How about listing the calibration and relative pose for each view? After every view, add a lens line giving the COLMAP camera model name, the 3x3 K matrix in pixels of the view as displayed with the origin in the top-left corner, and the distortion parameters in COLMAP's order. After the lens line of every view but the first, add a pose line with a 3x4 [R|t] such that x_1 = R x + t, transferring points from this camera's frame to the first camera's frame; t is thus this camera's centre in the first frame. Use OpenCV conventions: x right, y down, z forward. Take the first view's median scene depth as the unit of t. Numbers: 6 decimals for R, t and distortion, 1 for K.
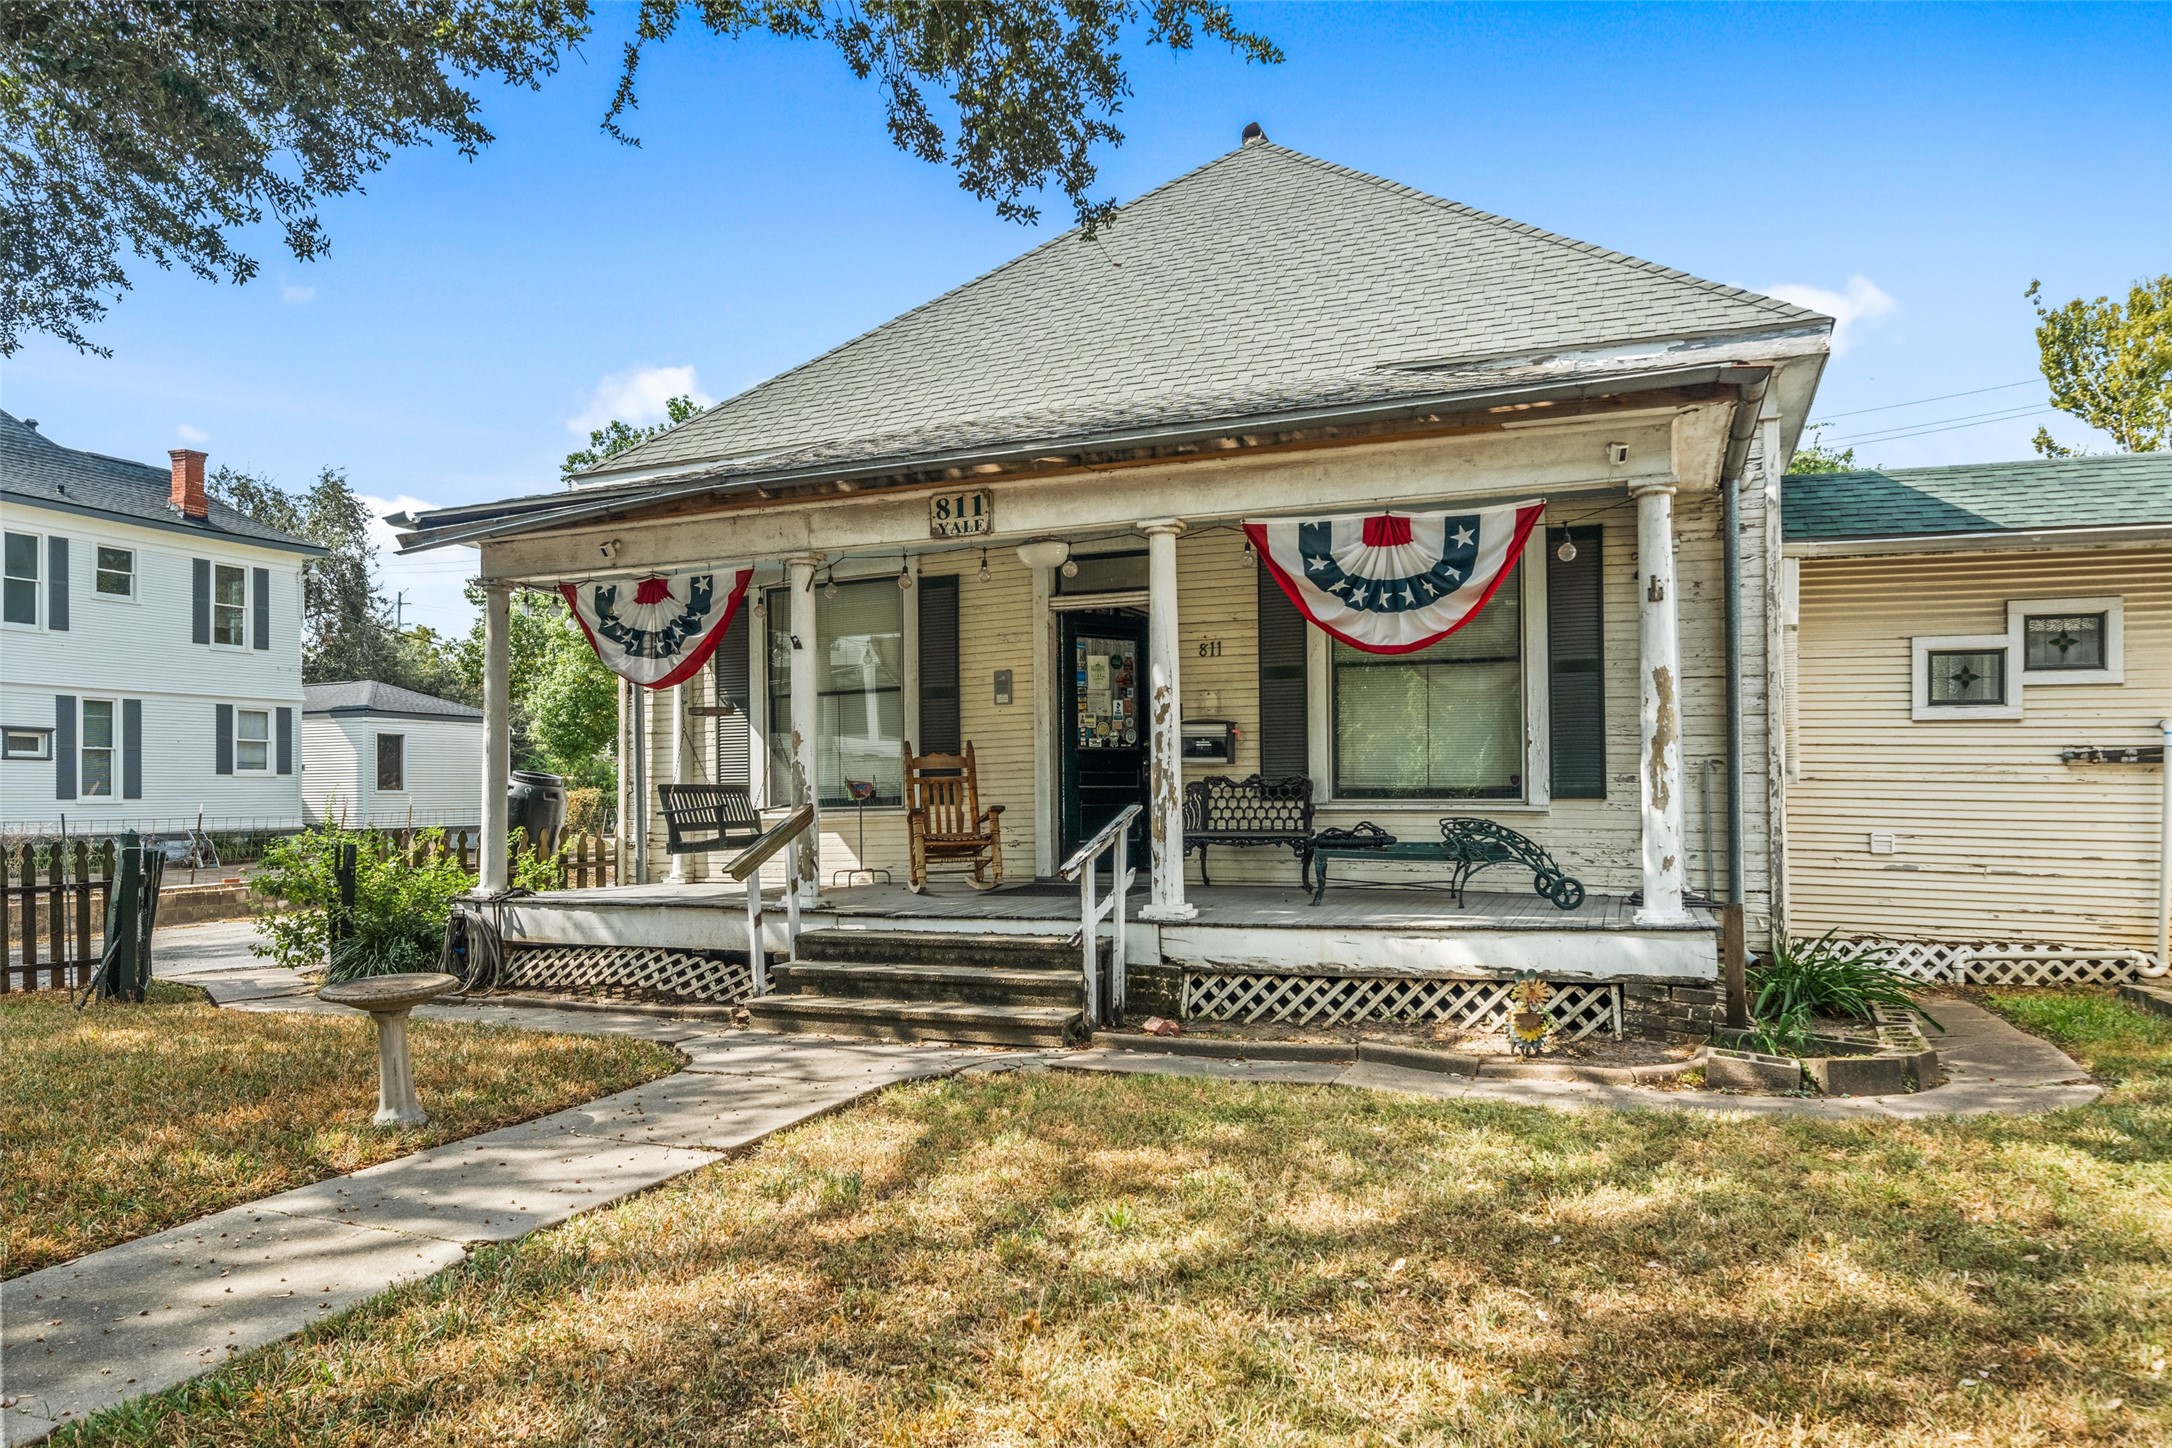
lens RADIAL K [[1410.4, 0, 1076.2], [0, 1410.4, 763.9], [0, 0, 1]] dist [0.003801, 0.000606]
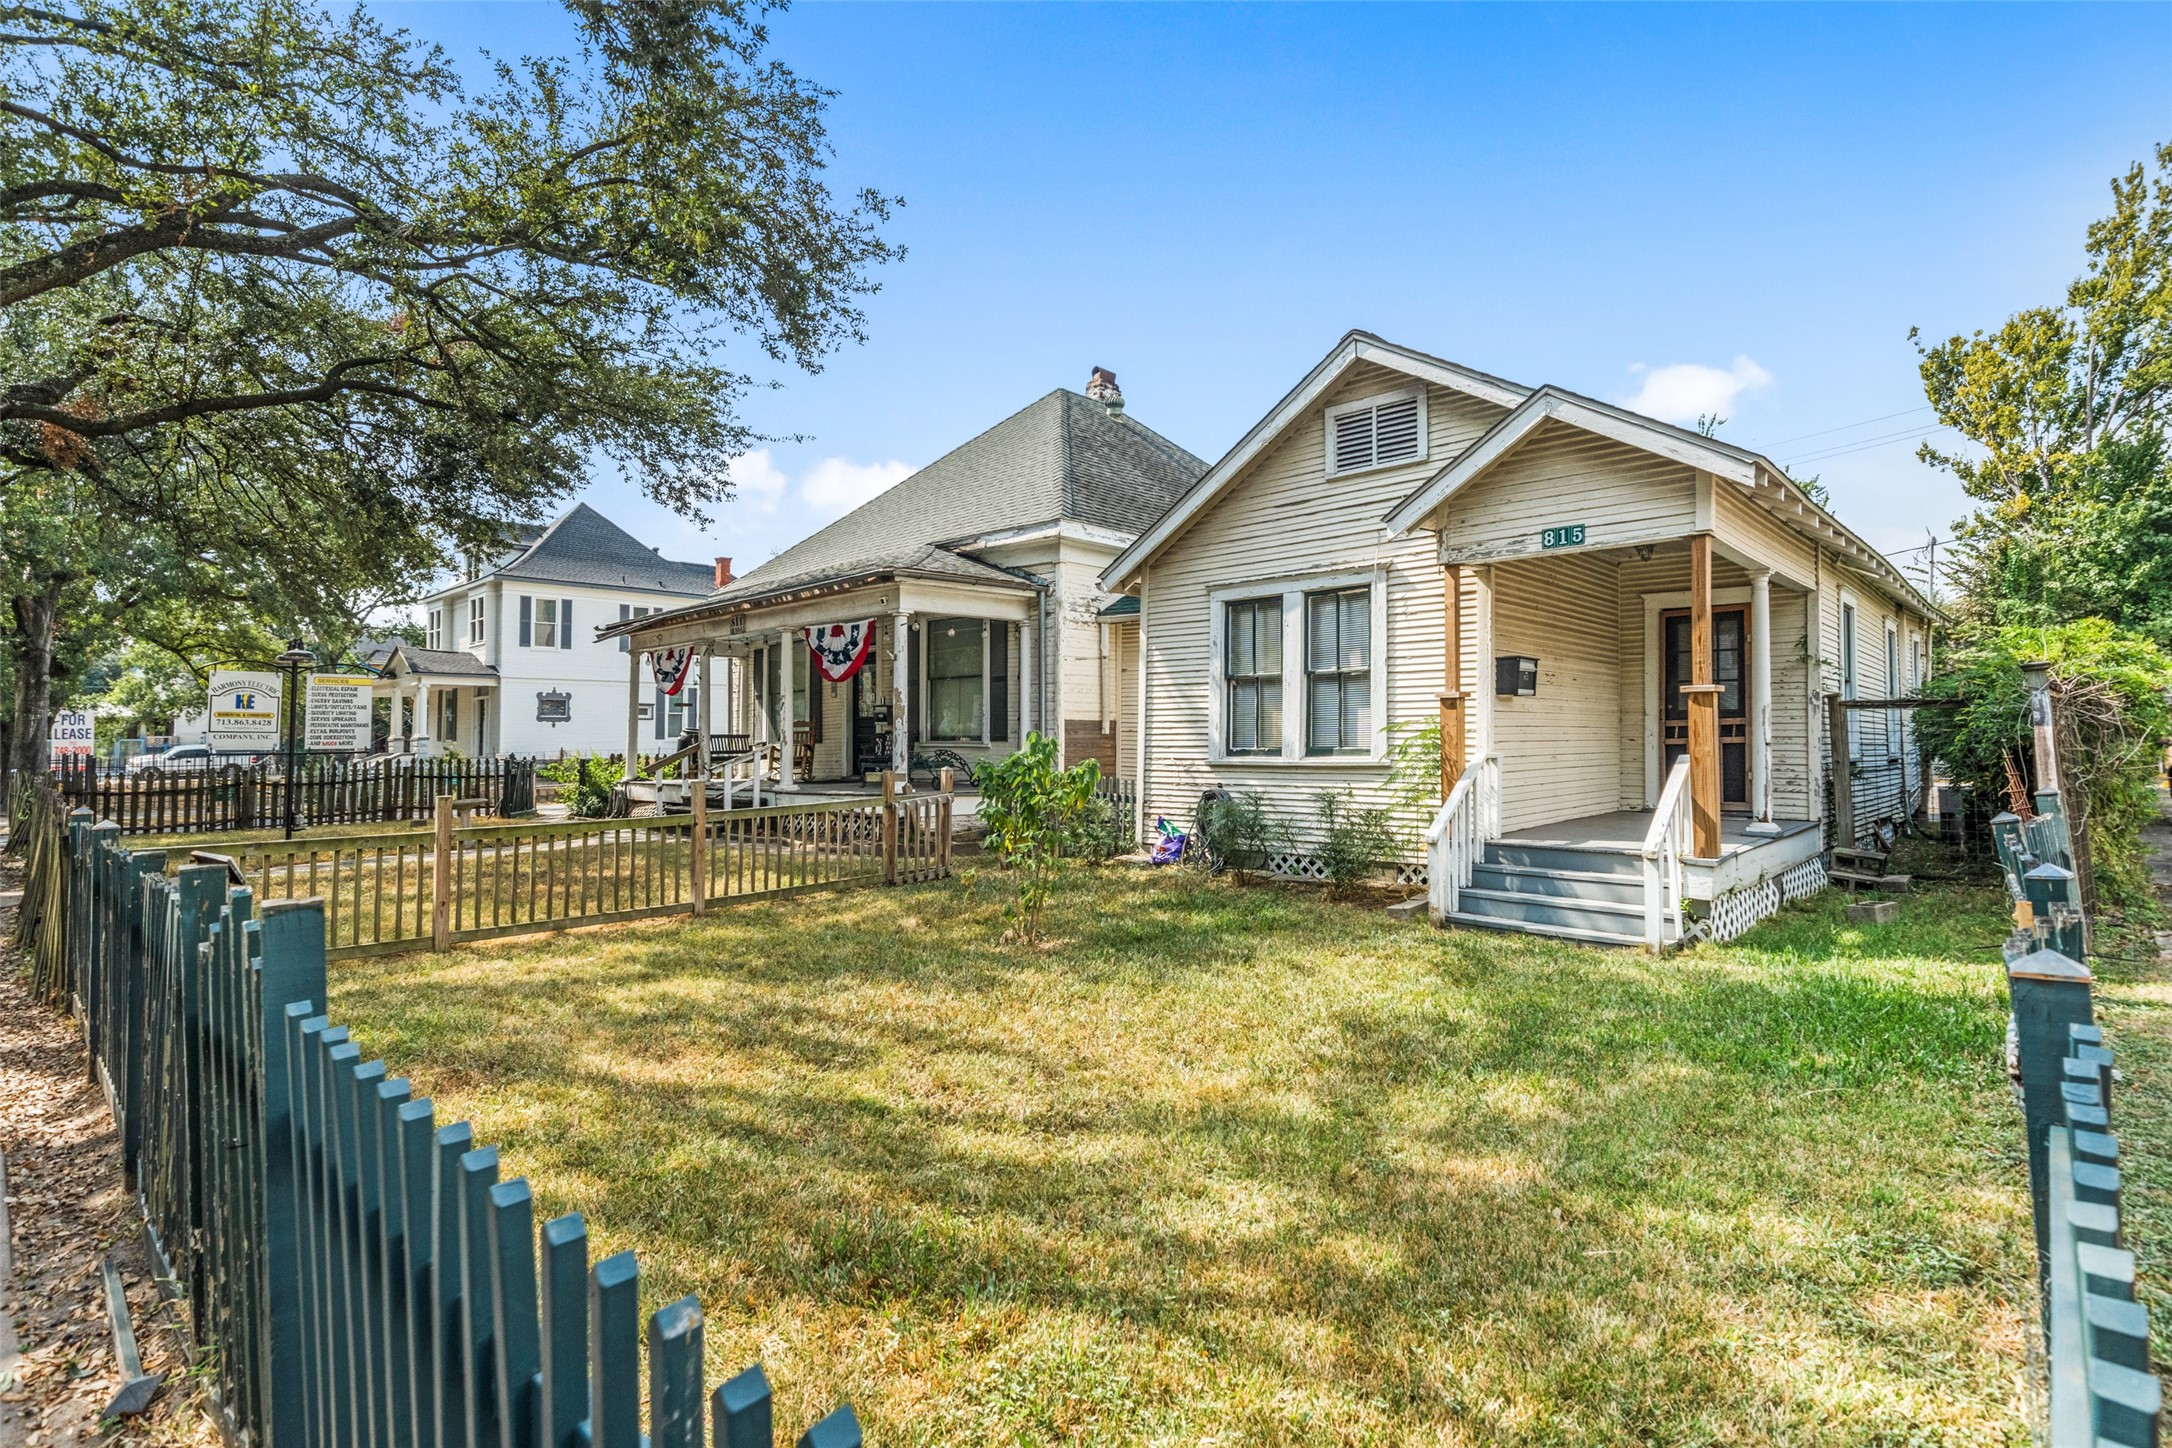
lens RADIAL K [[1034.4, 0, 1054.6], [0, 1034.4, 669.6], [0, 0, 1]] dist [0.012654, -0.000670]
pose [[0.927531, -0.023787, -0.372988, 1.070052], [0.007991, 0.999007, -0.043837, -0.015374], [0.373660, 0.037679, 0.926800, -0.443398]]
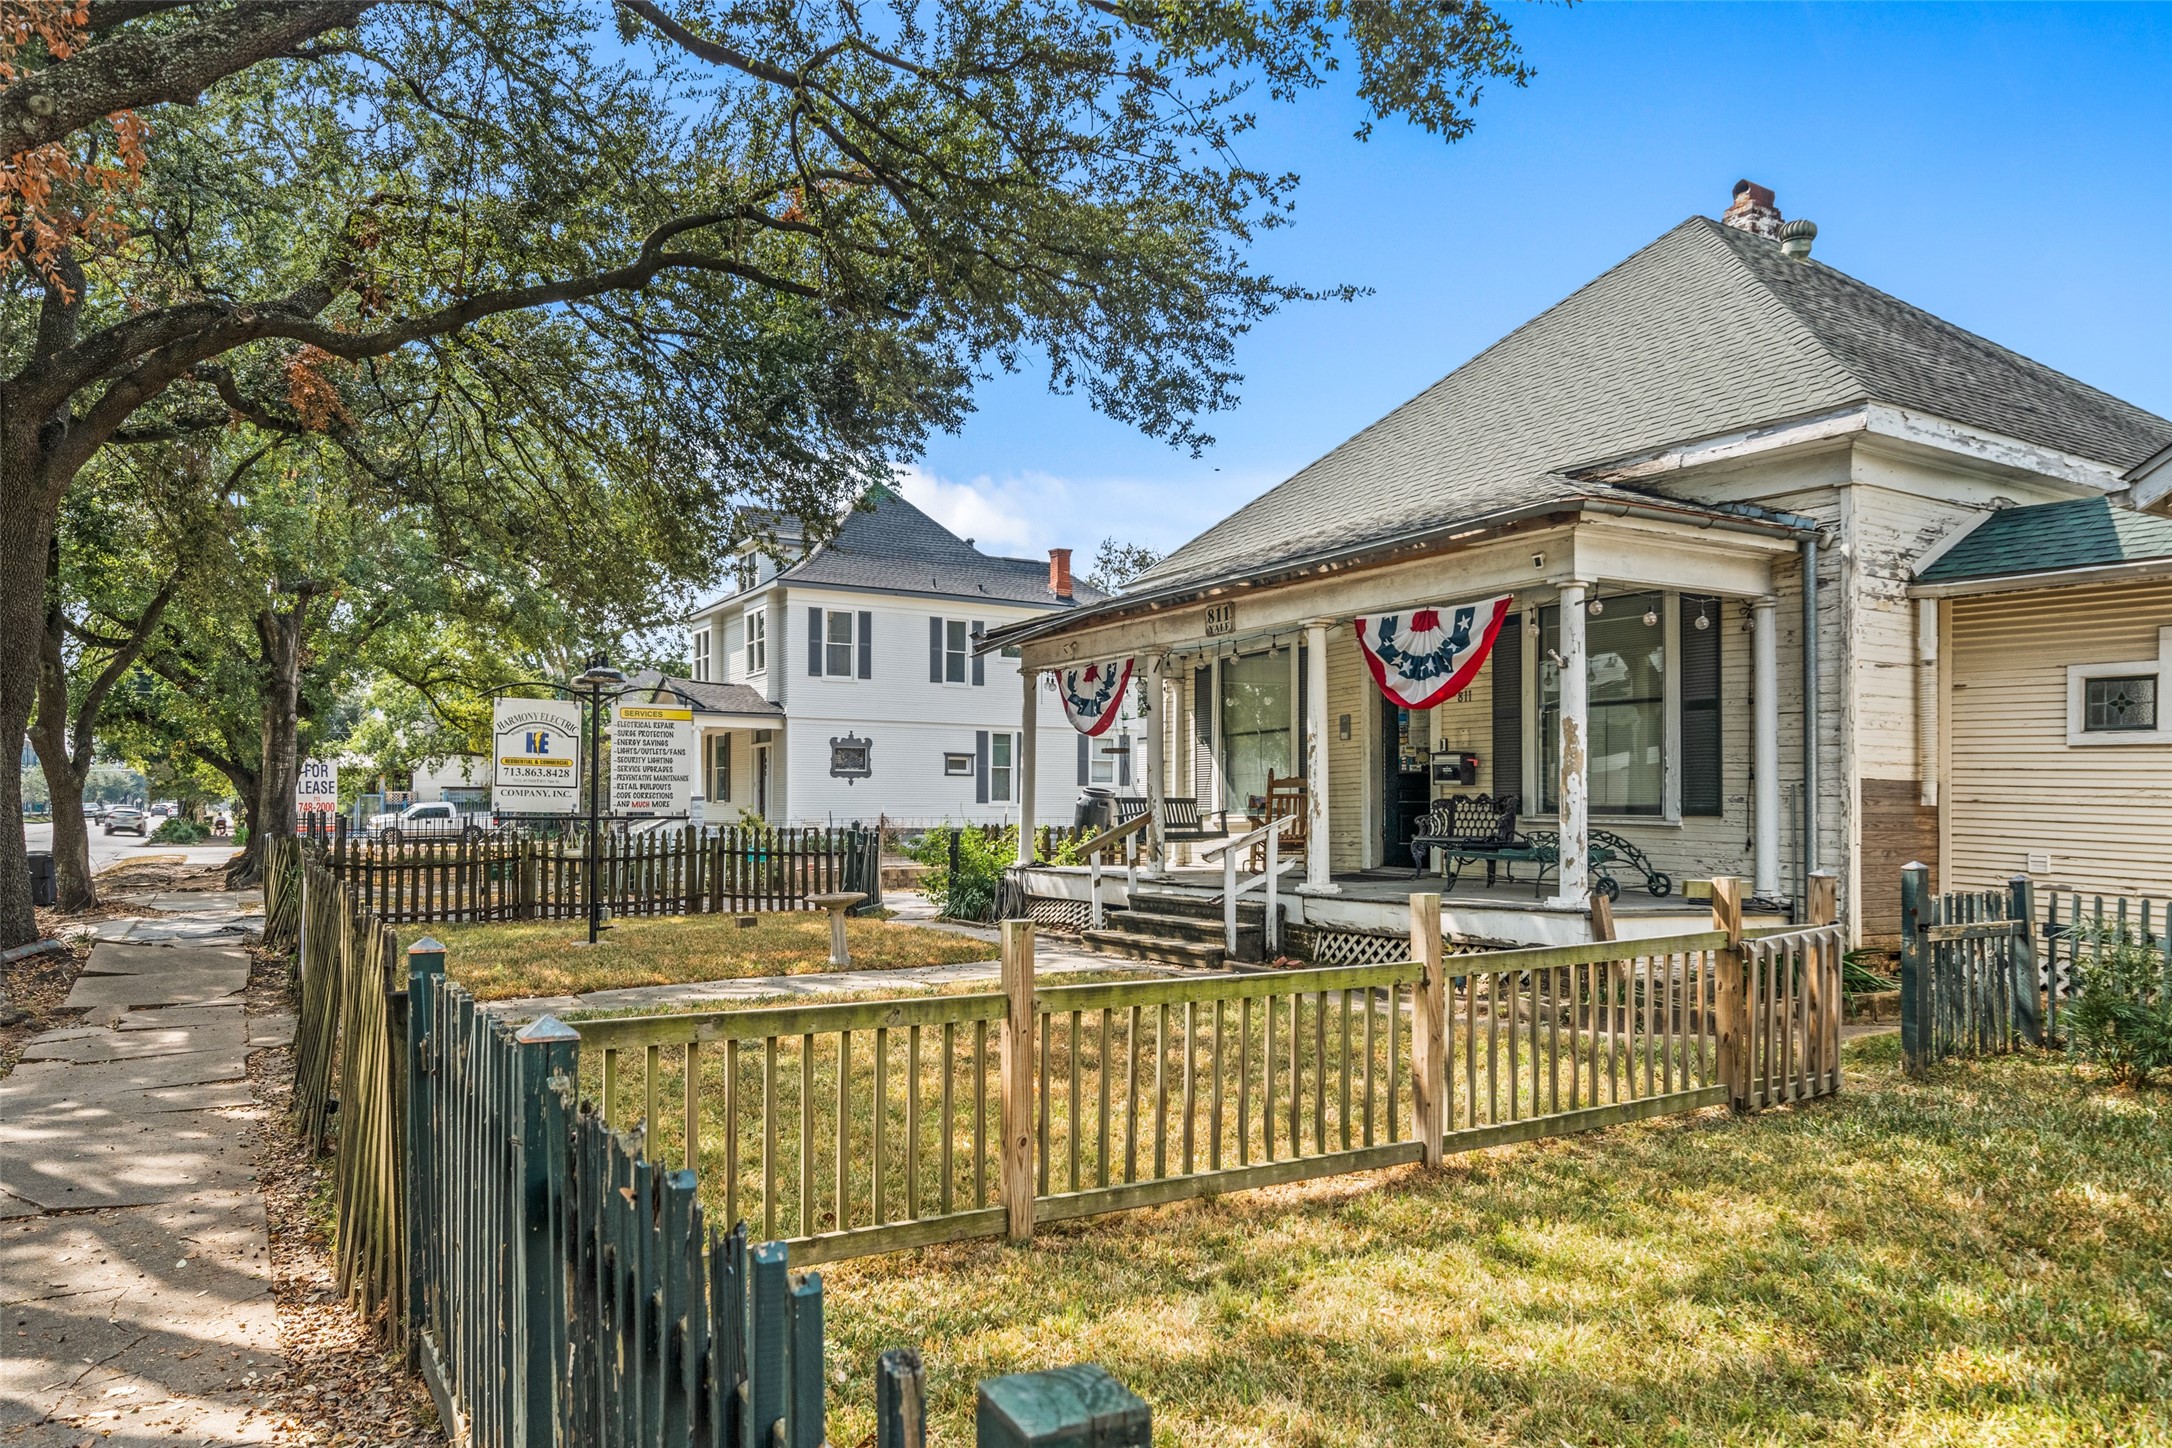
lens RADIAL K [[1410.4, 0, 1076.2], [0, 1410.4, 763.9], [0, 0, 1]] dist [0.003801, 0.000606]
pose [[0.802800, -0.005713, -0.596221, 0.674914], [0.001201, 0.999968, -0.007965, -0.010986], [0.596247, 0.005678, 0.802781, -0.287305]]
